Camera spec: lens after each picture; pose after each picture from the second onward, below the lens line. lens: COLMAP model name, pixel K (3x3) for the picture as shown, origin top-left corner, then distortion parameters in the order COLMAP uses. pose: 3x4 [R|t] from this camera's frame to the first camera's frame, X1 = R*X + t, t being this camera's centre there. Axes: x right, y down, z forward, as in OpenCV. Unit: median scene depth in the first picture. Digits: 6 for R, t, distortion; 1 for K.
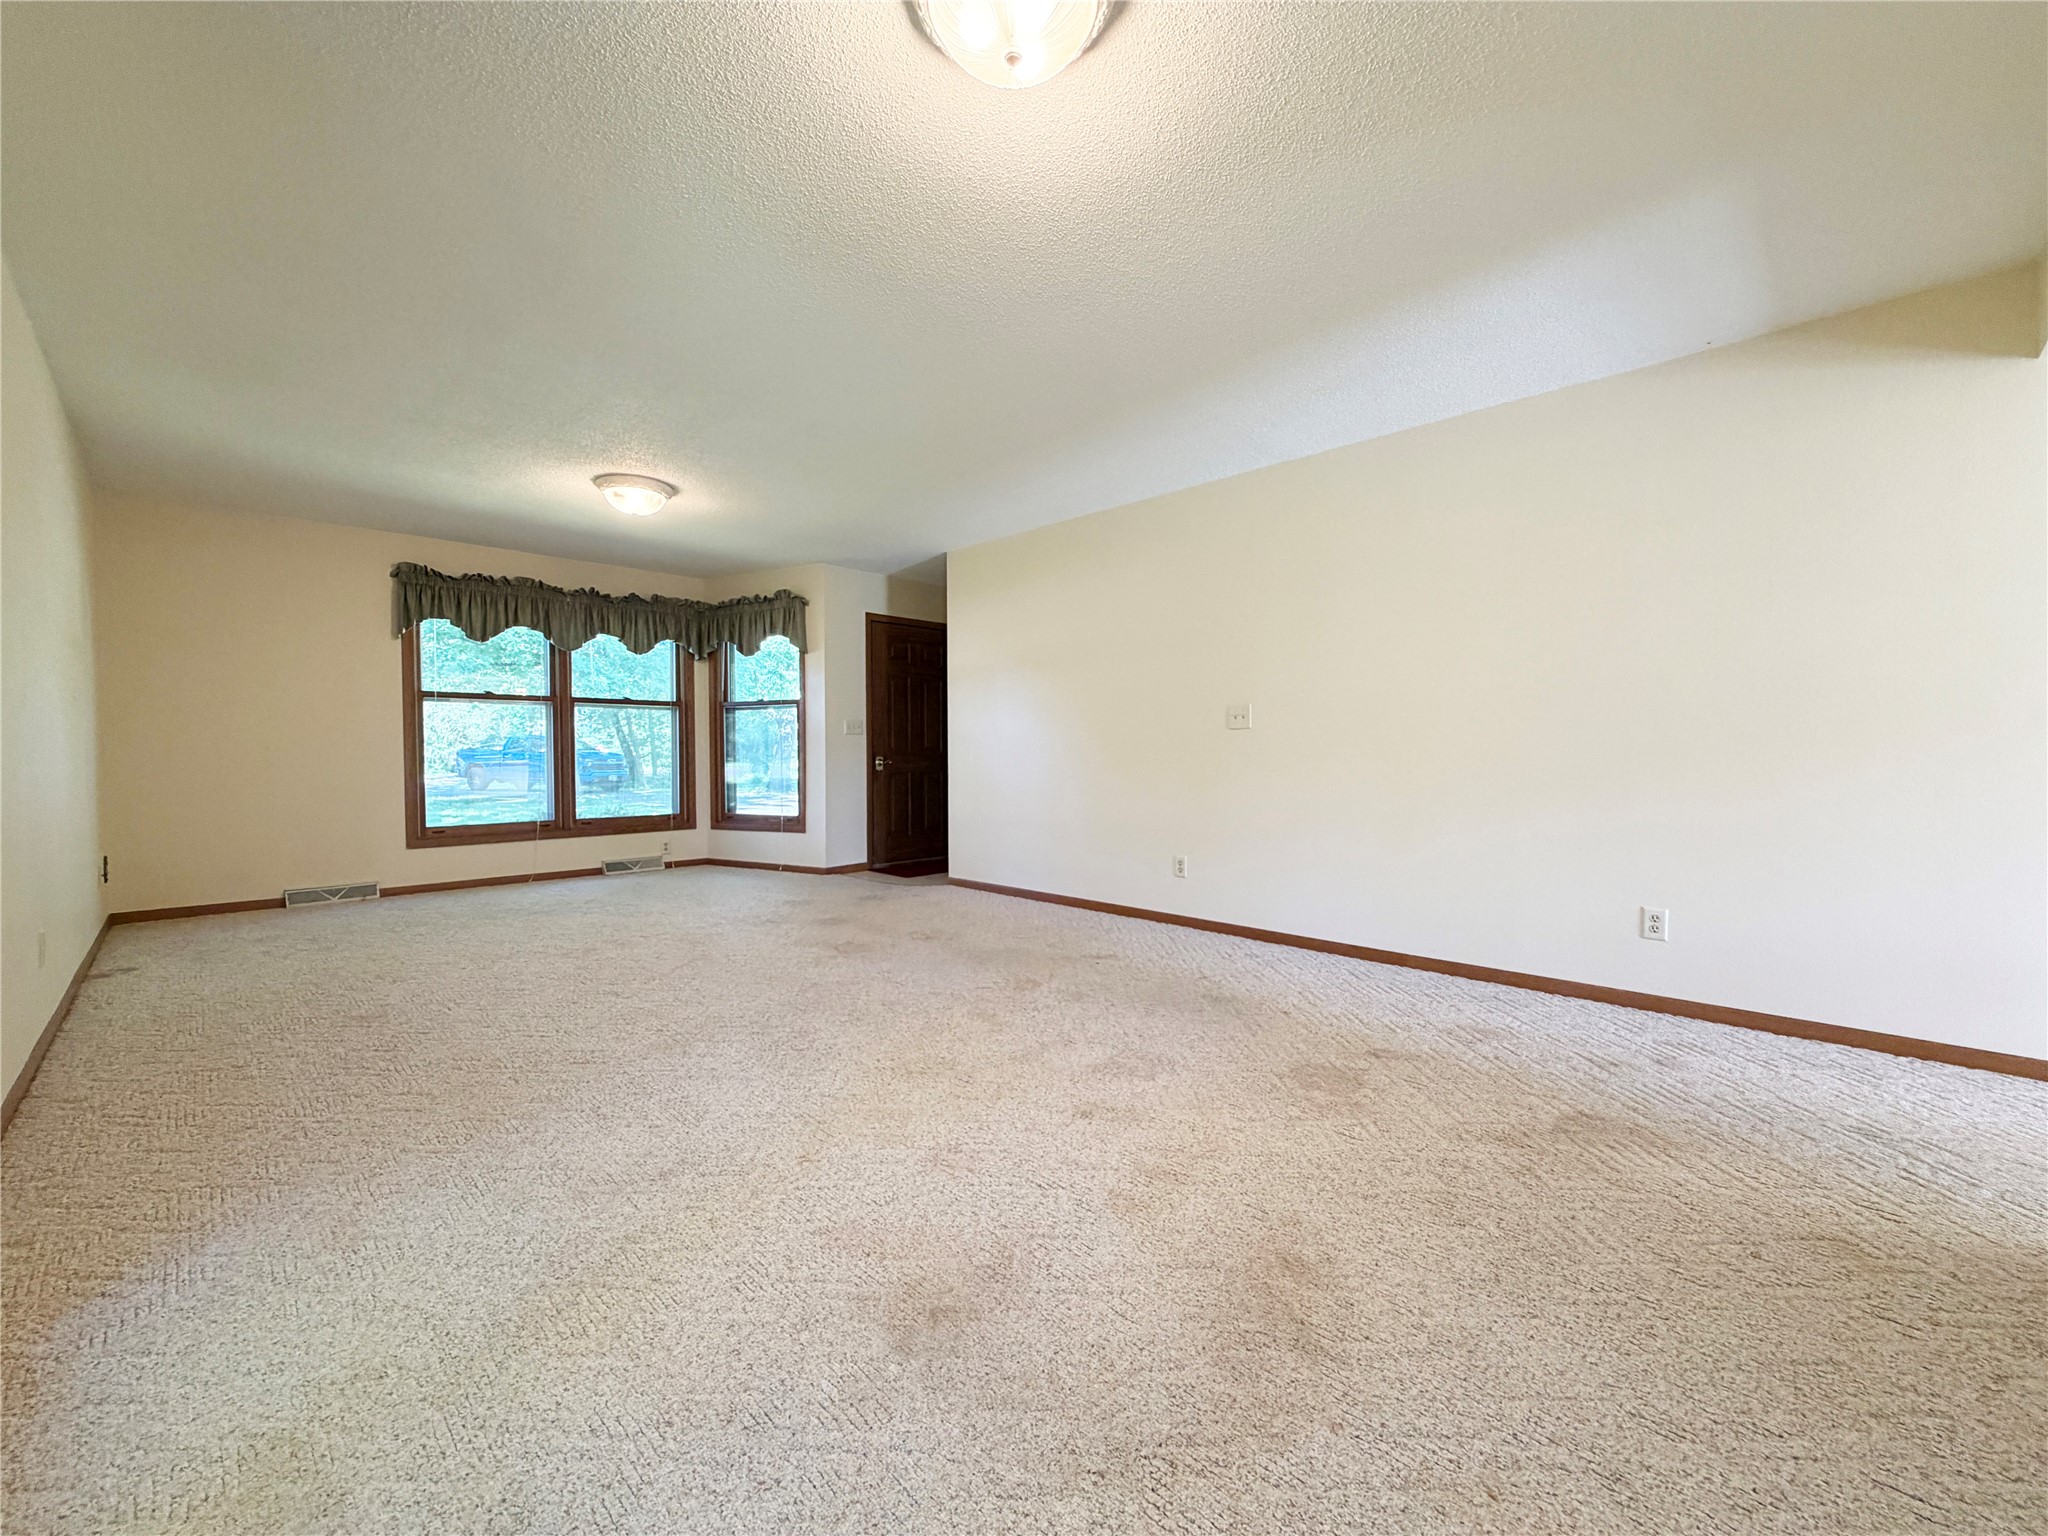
lens RADIAL K [[820.4, 0, 1023.7], [0, 820.4, 767.9], [0, 0, 1]] dist [0.009024, 0.000999]
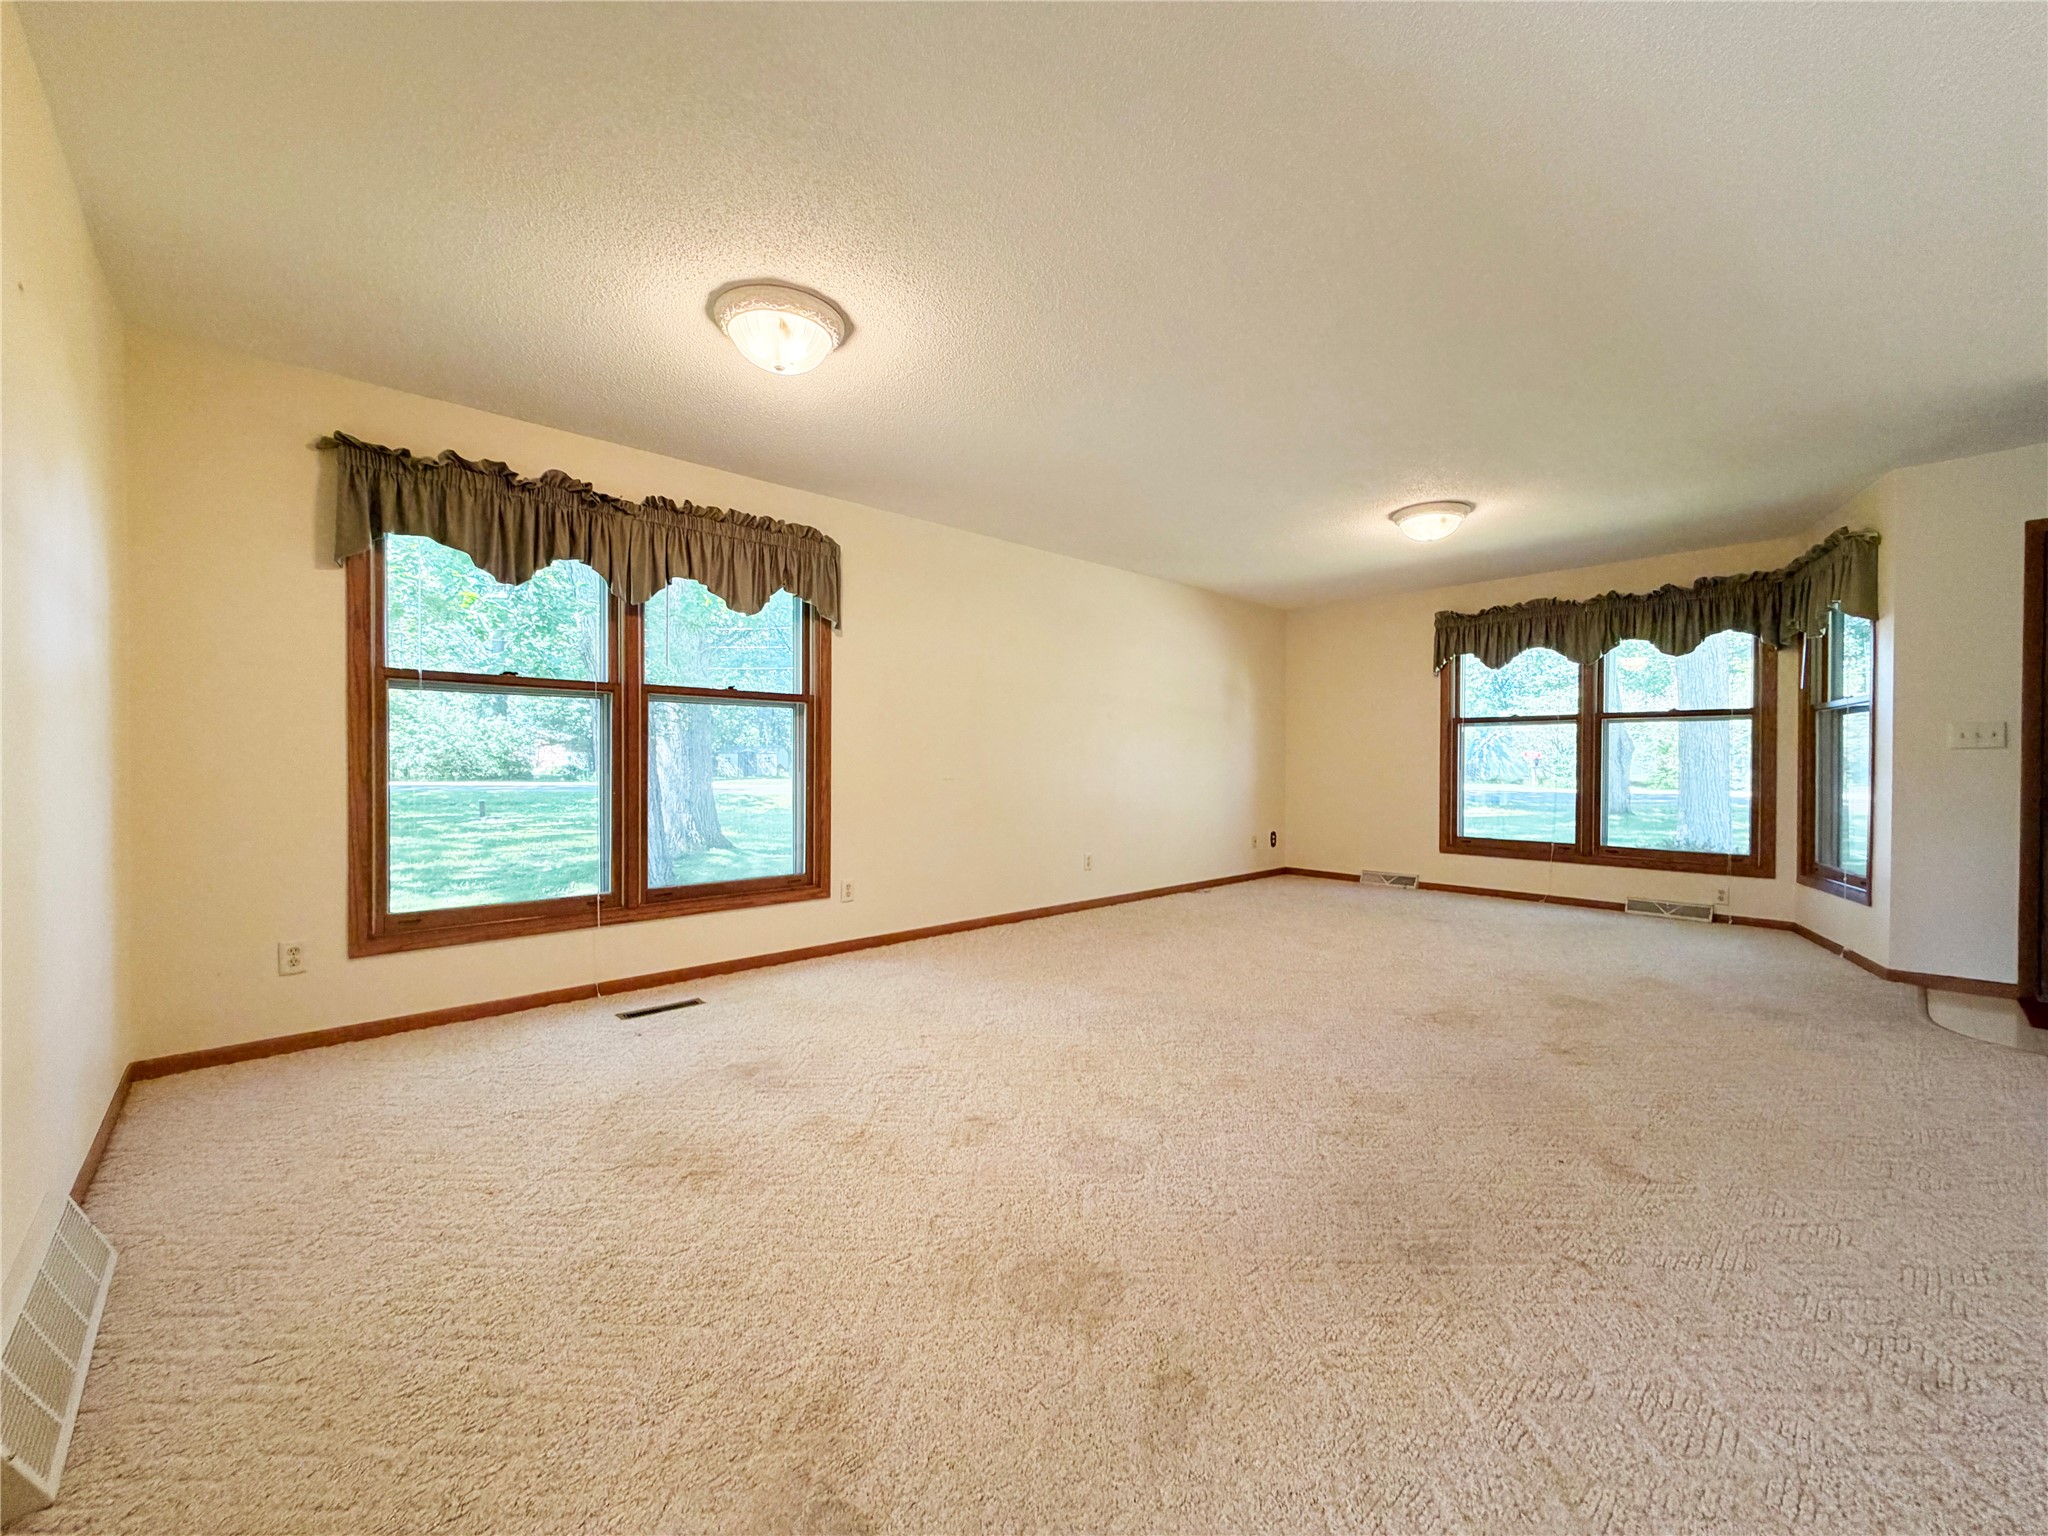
lens RADIAL K [[820.4, 0, 1022.4], [0, 820.4, 767.5], [0, 0, 1]] dist [0.009024, 0.000999]
pose [[-0.054219, 0.005919, -0.998512, 0.410911], [-0.023838, 0.999690, 0.007220, -0.016197], [0.998244, 0.024194, -0.054061, 0.401022]]
